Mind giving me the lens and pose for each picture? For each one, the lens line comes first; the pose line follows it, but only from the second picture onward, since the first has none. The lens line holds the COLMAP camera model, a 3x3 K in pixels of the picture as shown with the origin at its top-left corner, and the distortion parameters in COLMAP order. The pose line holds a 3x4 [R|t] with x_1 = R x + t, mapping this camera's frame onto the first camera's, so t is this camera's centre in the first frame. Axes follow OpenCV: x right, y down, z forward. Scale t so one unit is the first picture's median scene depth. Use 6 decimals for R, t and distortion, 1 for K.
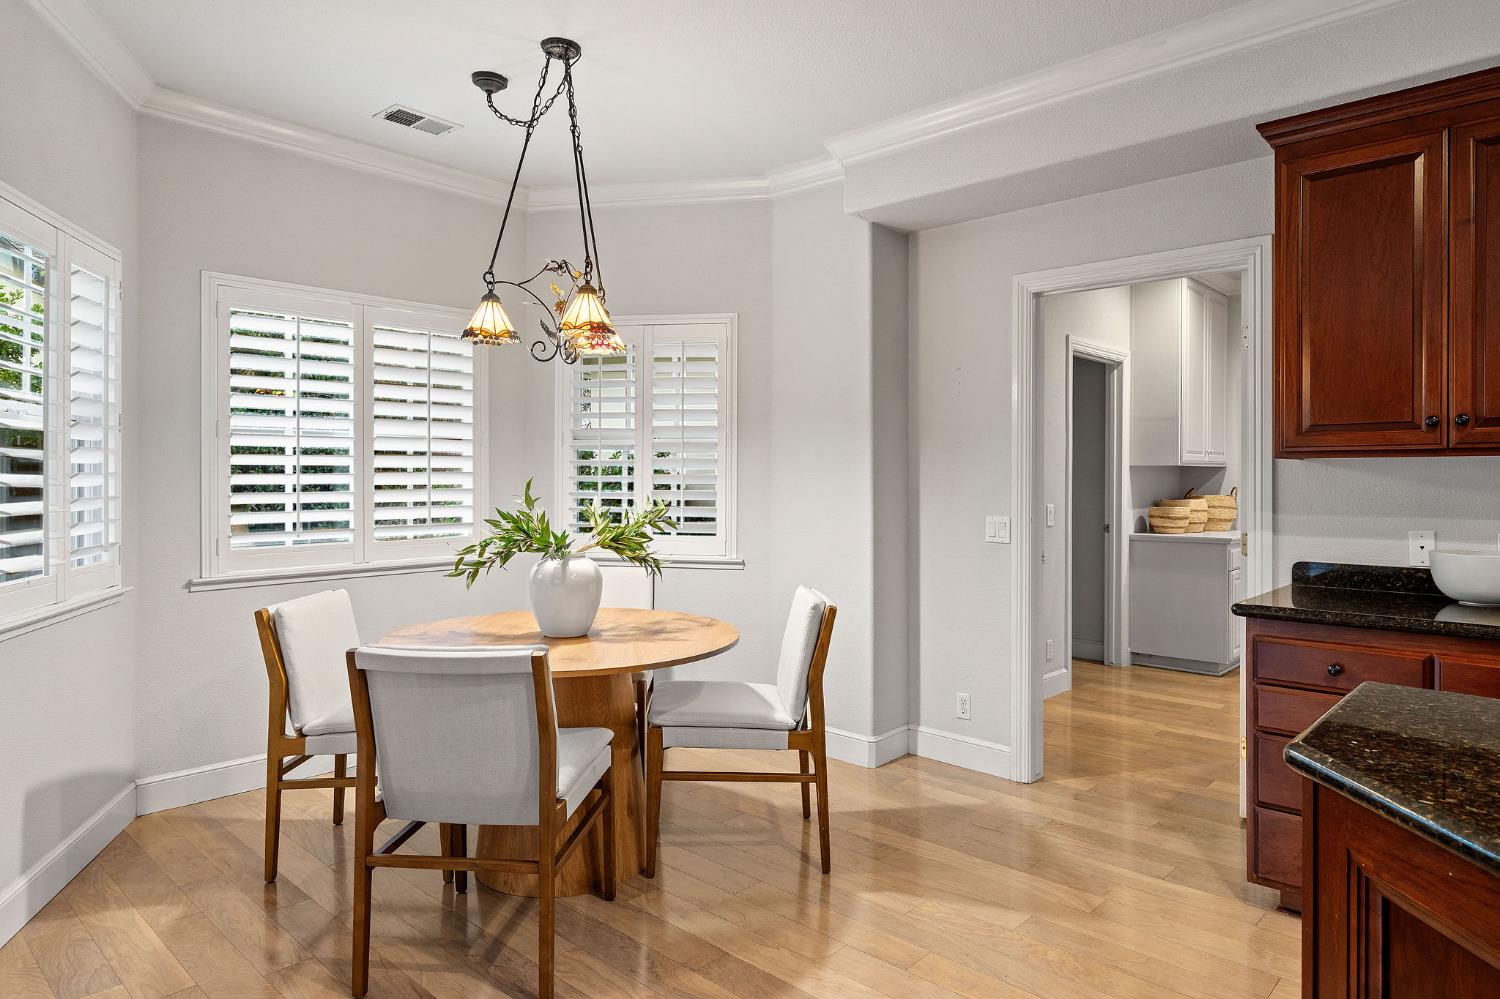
lens RADIAL K [[904.3, 0, 752.6], [0, 904.3, 478.7], [0, 0, 1]] dist [0.011382, 0.000625]
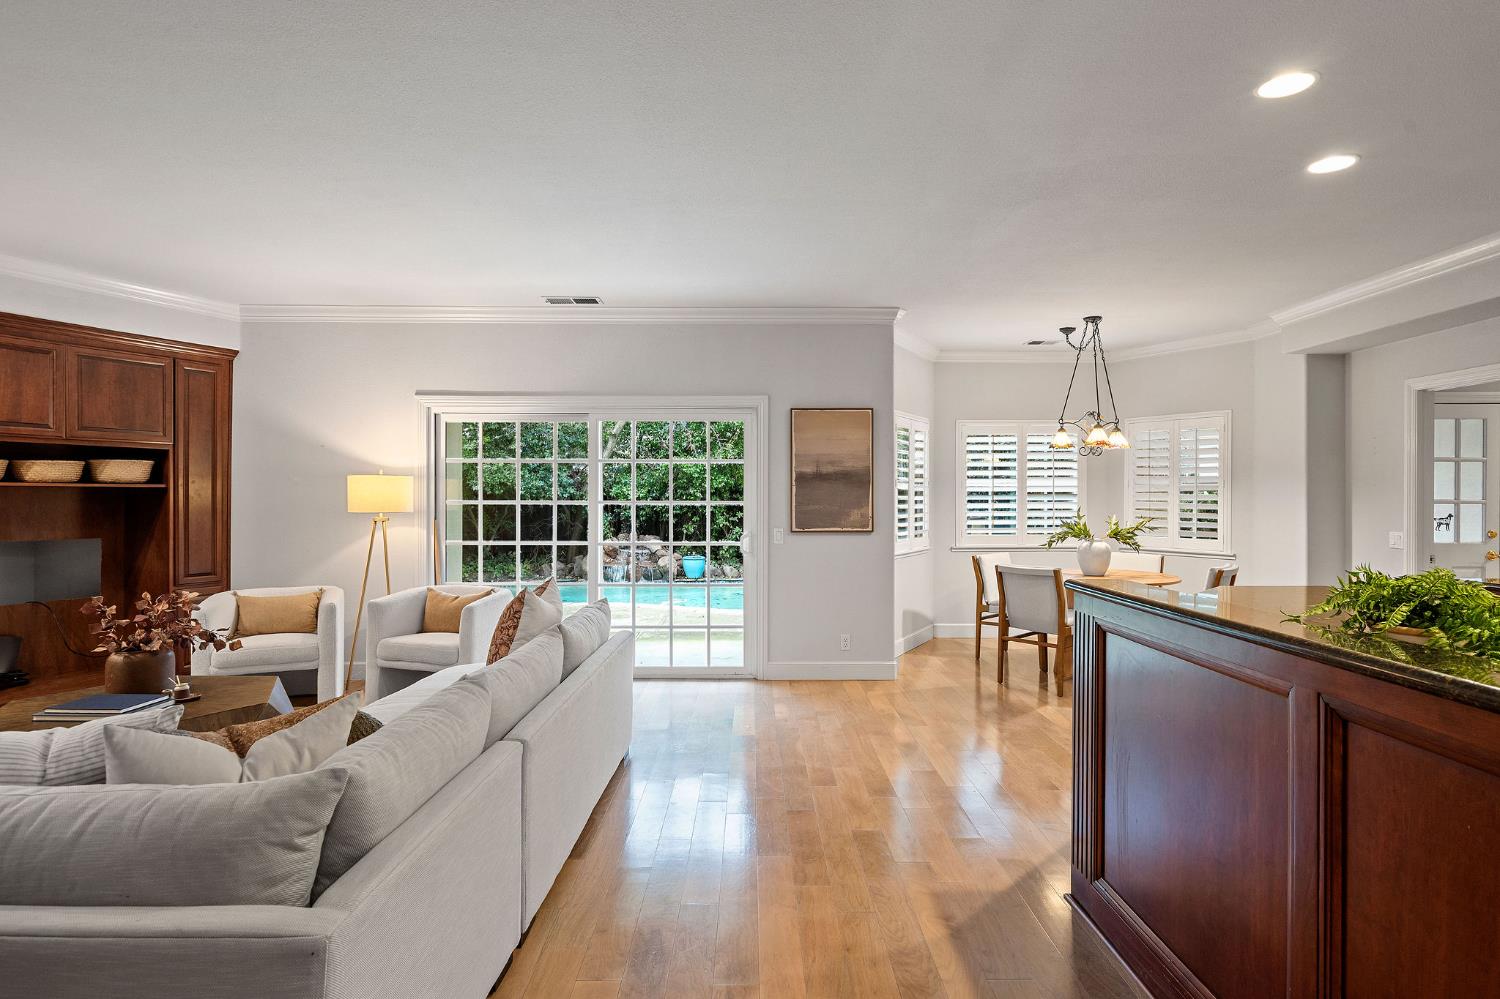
lens RADIAL K [[757.8, 0, 750.8], [0, 757.8, 495.6], [0, 0, 1]] dist [-0.000630, -0.000249]
pose [[0.680339, -0.003574, -0.732889, 0.579591], [-0.001530, 0.999979, -0.006297, -0.014691], [0.732896, 0.005406, 0.680319, -0.895091]]
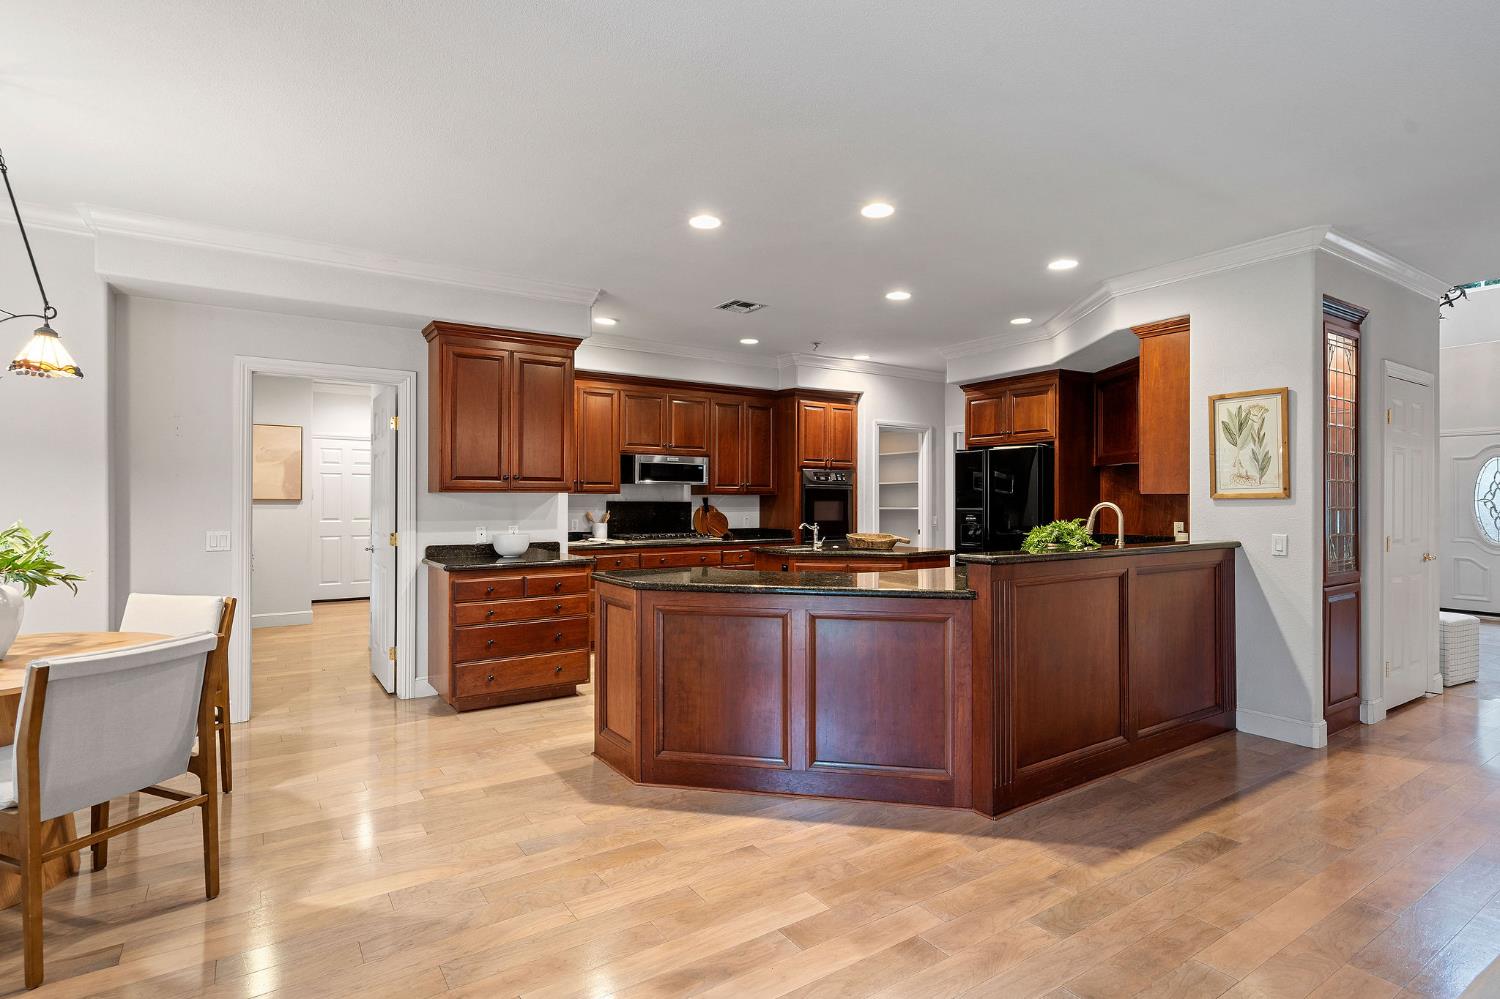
lens RADIAL K [[757.8, 0, 750.8], [0, 757.8, 495.6], [0, 0, 1]] dist [-0.000630, -0.000249]
pose [[0.233817, 0.002705, 0.972277, -0.789221], [0.002143, 0.999992, -0.003298, -0.007719], [-0.972278, 0.002855, 0.233809, -0.032869]]
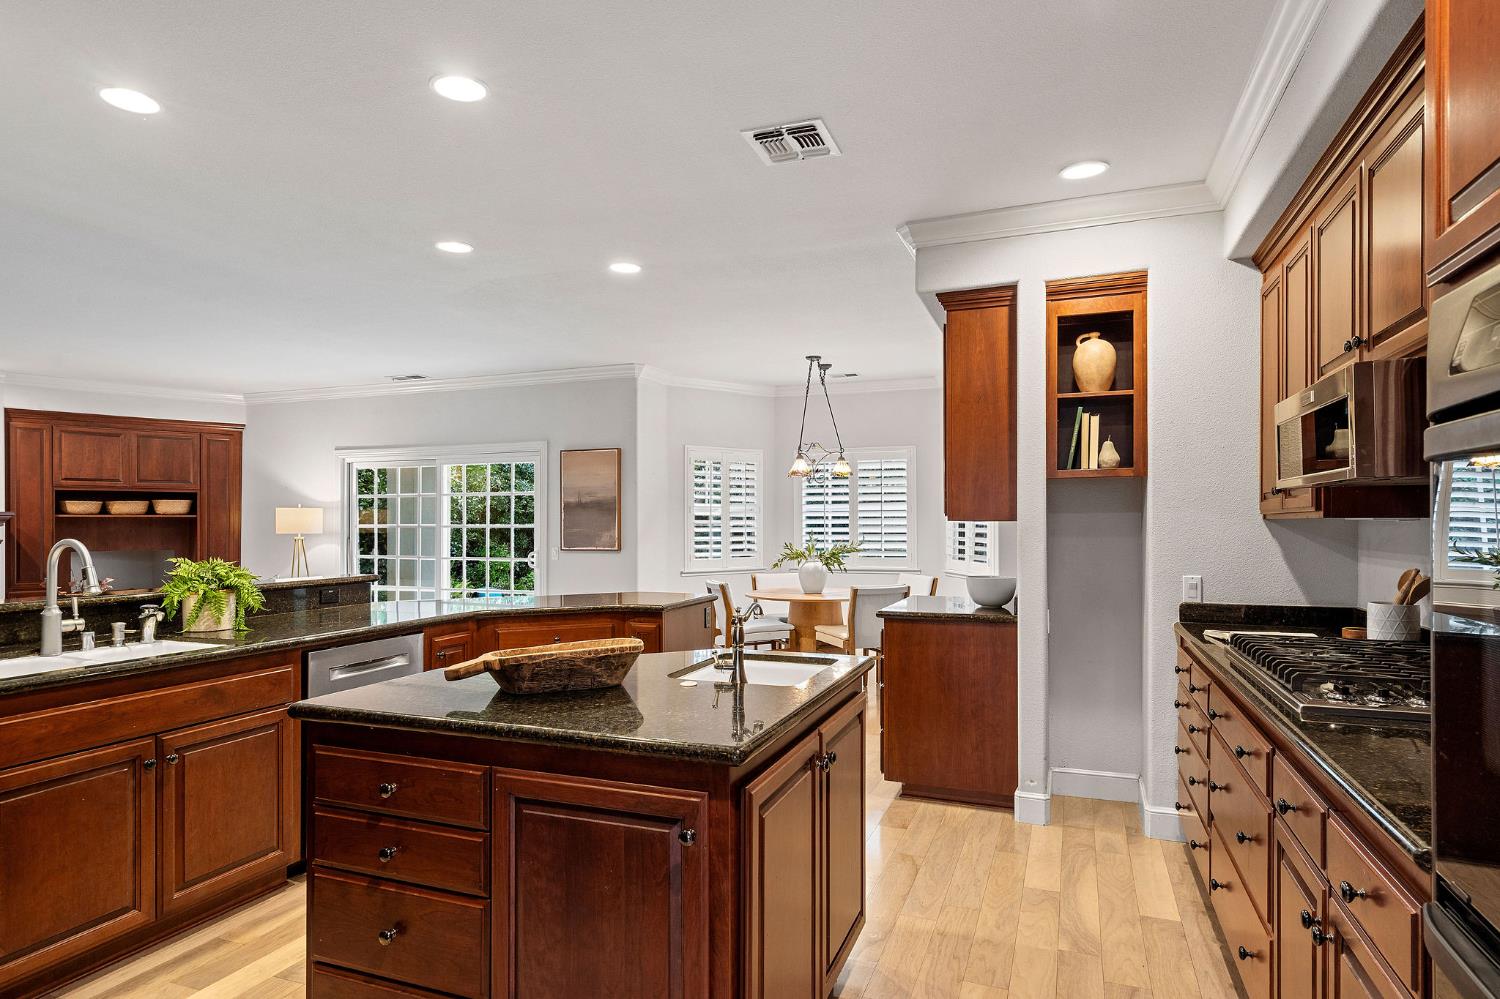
lens RADIAL K [[835.6, 0, 753.8], [0, 835.6, 519.8], [0, 0, 1]] dist [0.006118, 0.000992]
pose [[0.363644, -0.006649, -0.931514, 1.790002], [0.000270, 0.999975, -0.007033, -0.012139], [0.931538, 0.002306, 0.363636, 0.010067]]
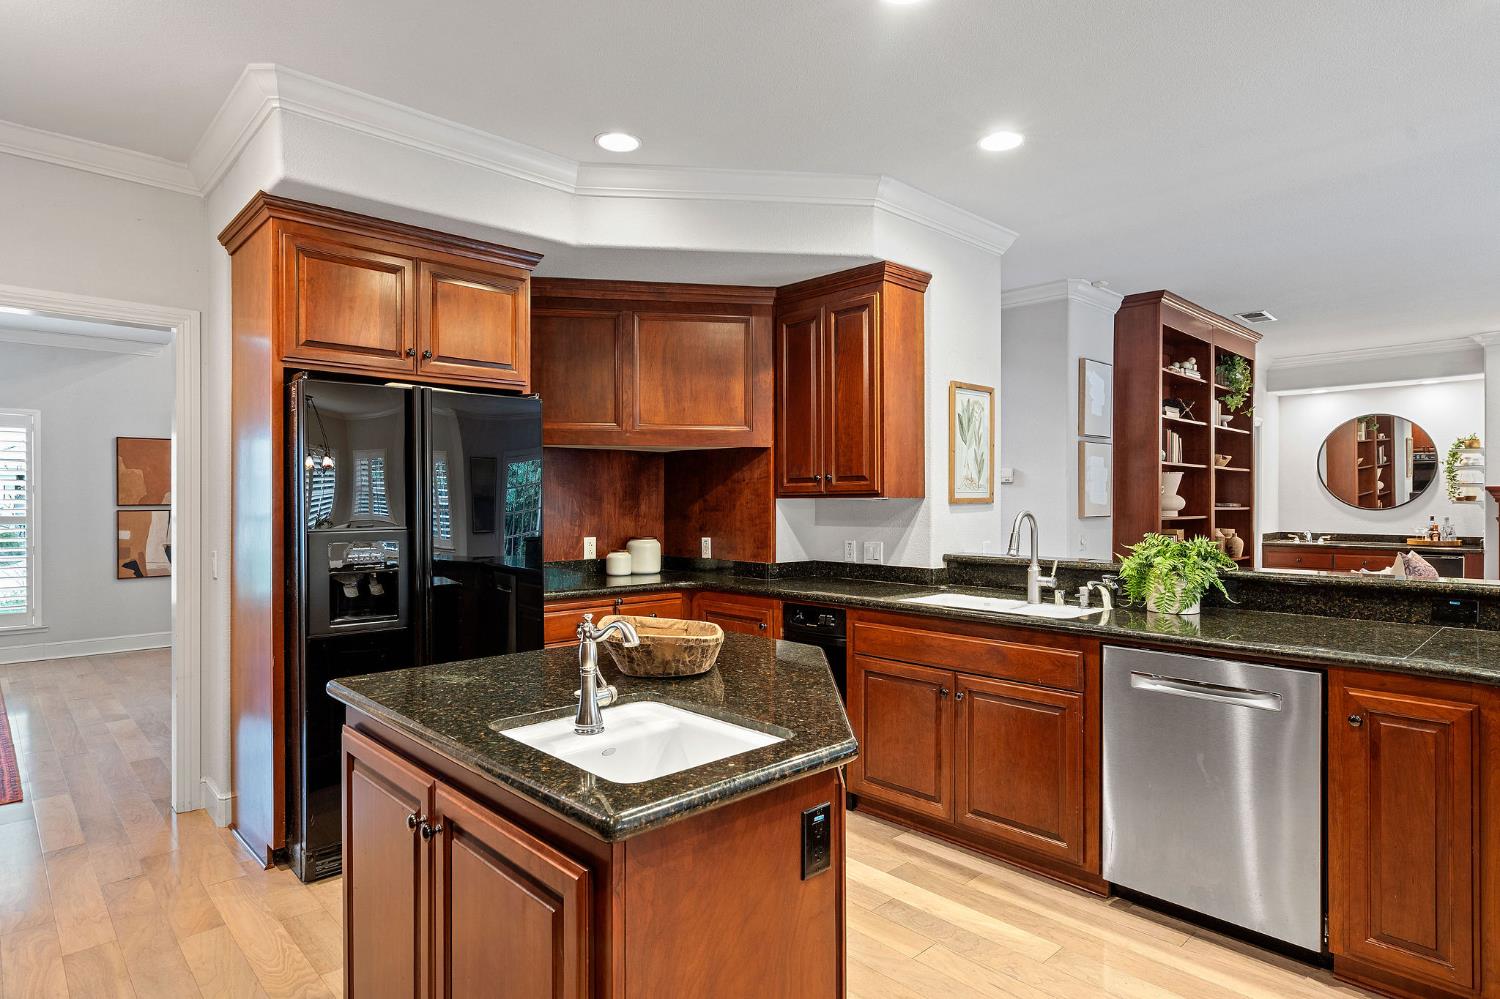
lens RADIAL K [[813.7, 0, 748.7], [0, 813.7, 503.0], [0, 0, 1]] dist [0.003927, 0.001212]
pose [[-0.997455, -0.003636, 0.071208, 0.986901], [-0.003092, 0.999965, 0.007742, -0.014964], [-0.071234, 0.007502, -0.997431, 0.744056]]
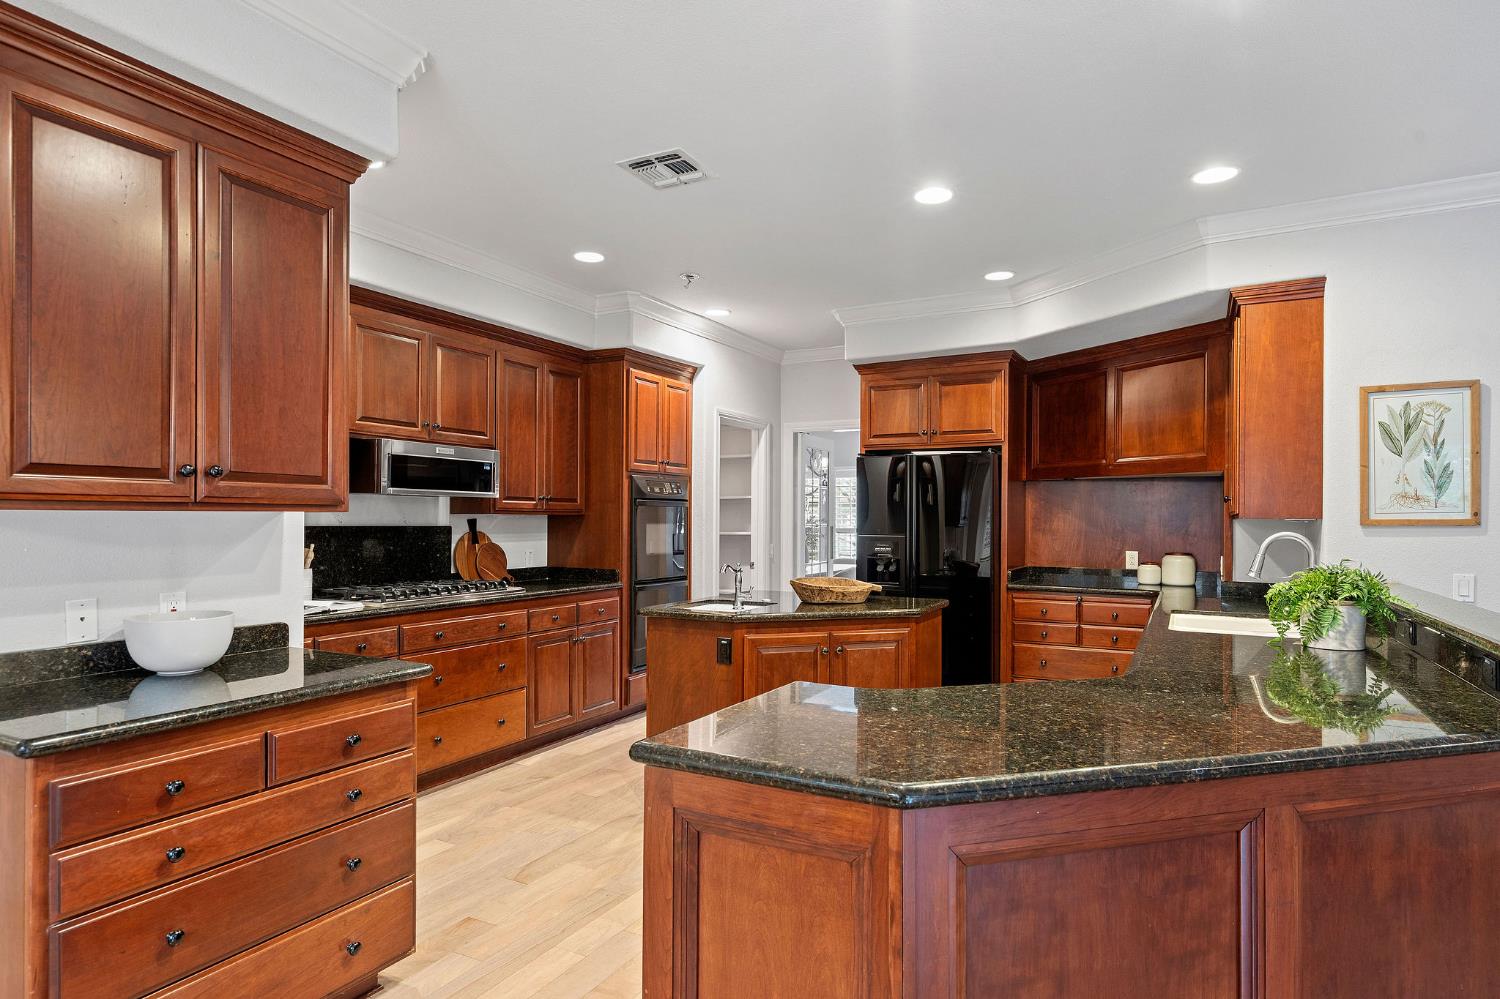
lens RADIAL K [[835.6, 0, 753.8], [0, 835.6, 519.8], [0, 0, 1]] dist [0.006118, 0.000992]
pose [[-0.250247, -0.006358, 0.968161, -0.135724], [-0.002217, 0.999980, 0.005994, -0.018242], [-0.968180, -0.000646, -0.250256, 0.558085]]
